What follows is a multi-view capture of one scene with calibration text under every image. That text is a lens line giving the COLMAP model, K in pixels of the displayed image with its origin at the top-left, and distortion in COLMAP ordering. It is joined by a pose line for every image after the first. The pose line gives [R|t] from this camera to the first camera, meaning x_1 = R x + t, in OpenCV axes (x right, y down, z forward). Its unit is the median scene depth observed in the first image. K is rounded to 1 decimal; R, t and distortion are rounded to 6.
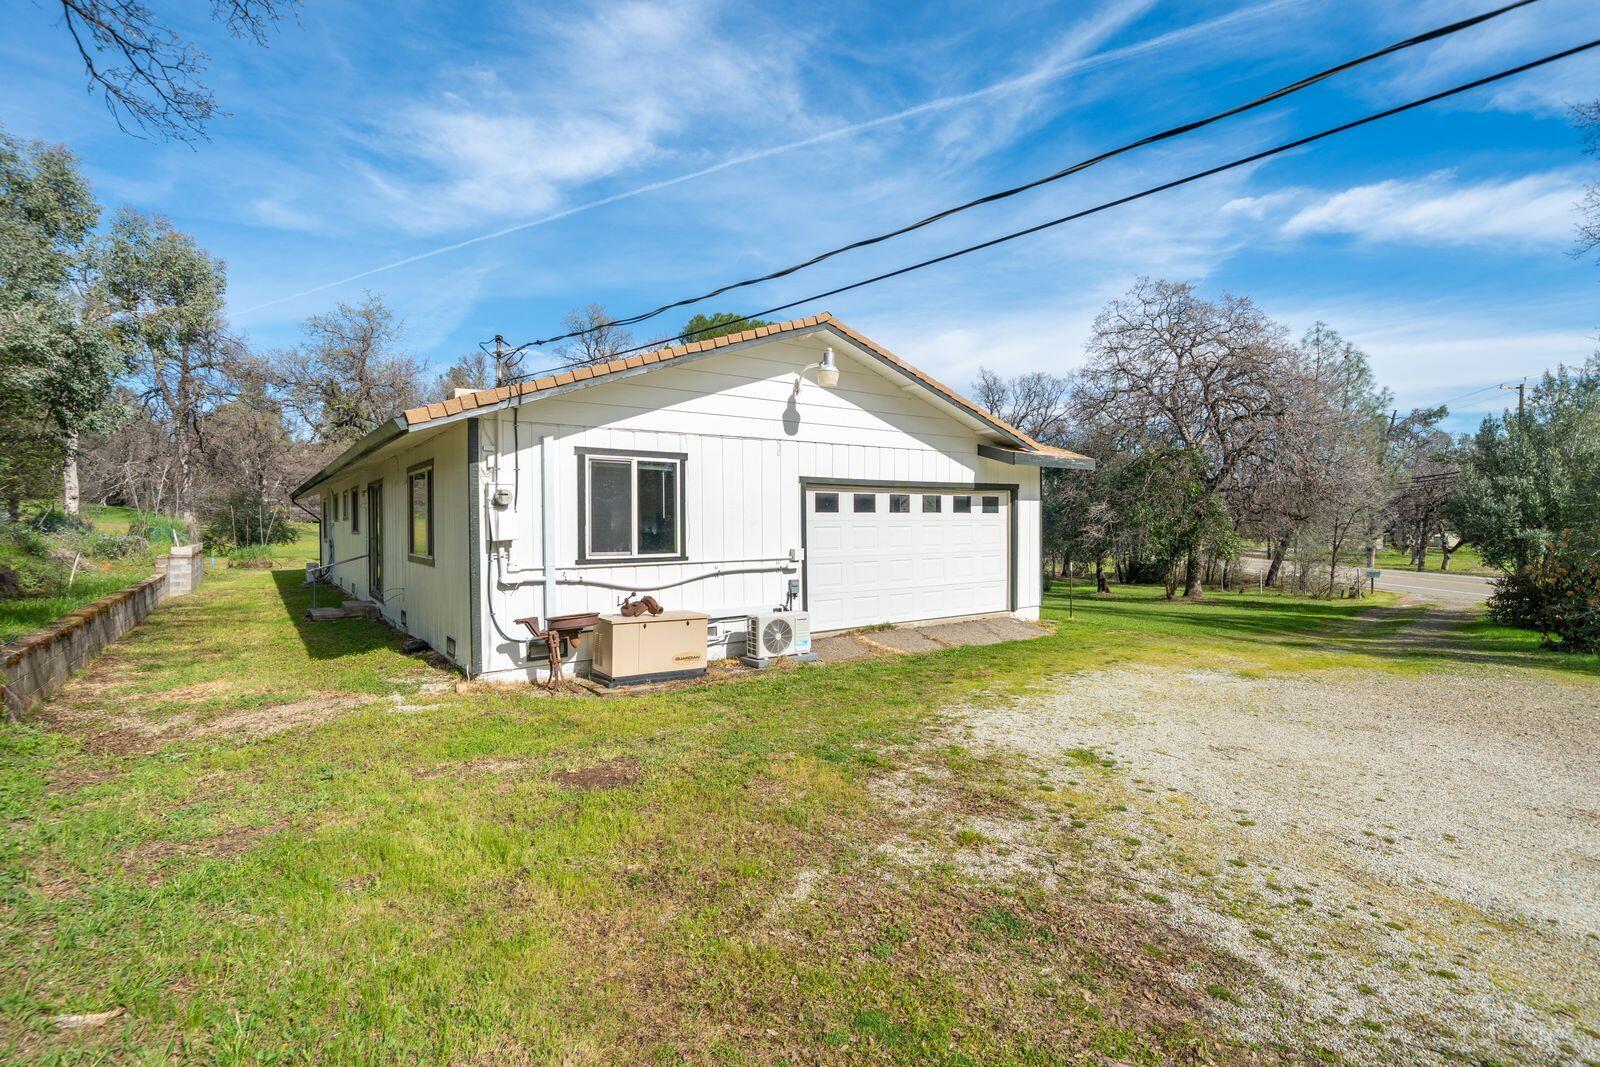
lens RADIAL K [[765.5, 0, 800.0], [0, 765.5, 533.5], [0, 0, 1]] dist [-0.000850, 0.000385]
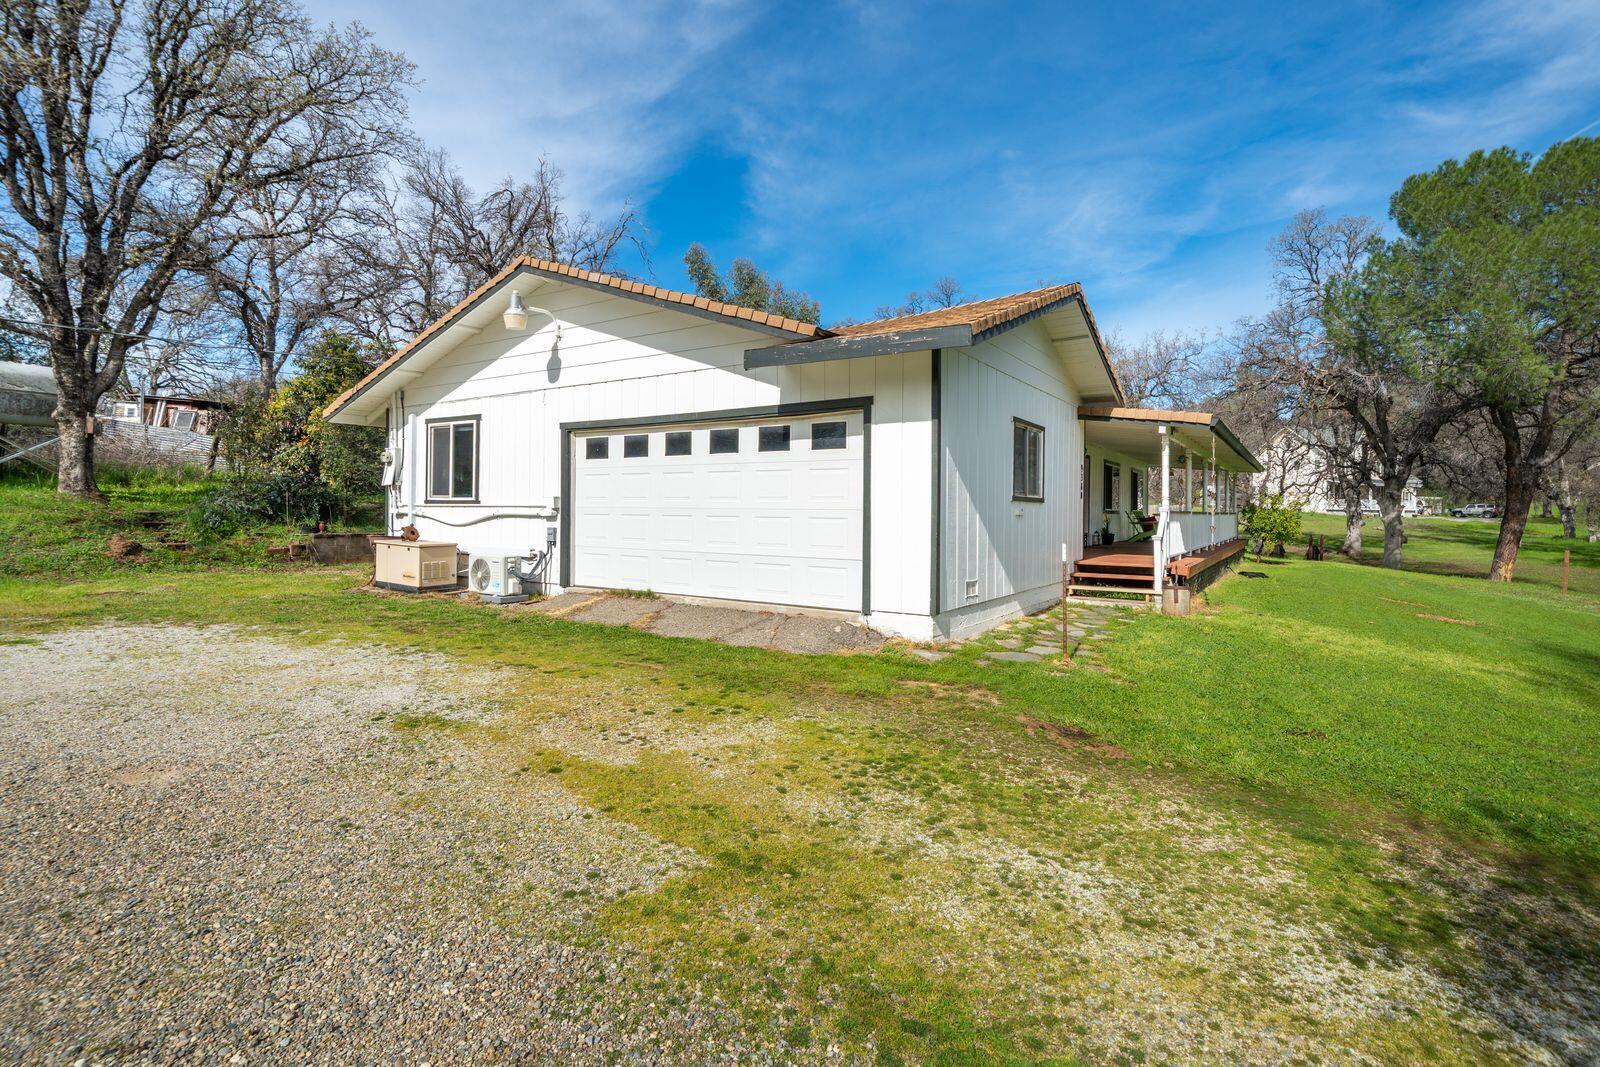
lens RADIAL K [[765.5, 0, 800.0], [0, 765.5, 533.5], [0, 0, 1]] dist [-0.000850, 0.000385]
pose [[0.337565, 0.039246, -0.940484, 1.018430], [-0.022574, 0.999181, 0.033594, 0.026398], [0.941031, 0.009890, 0.338175, 0.944617]]
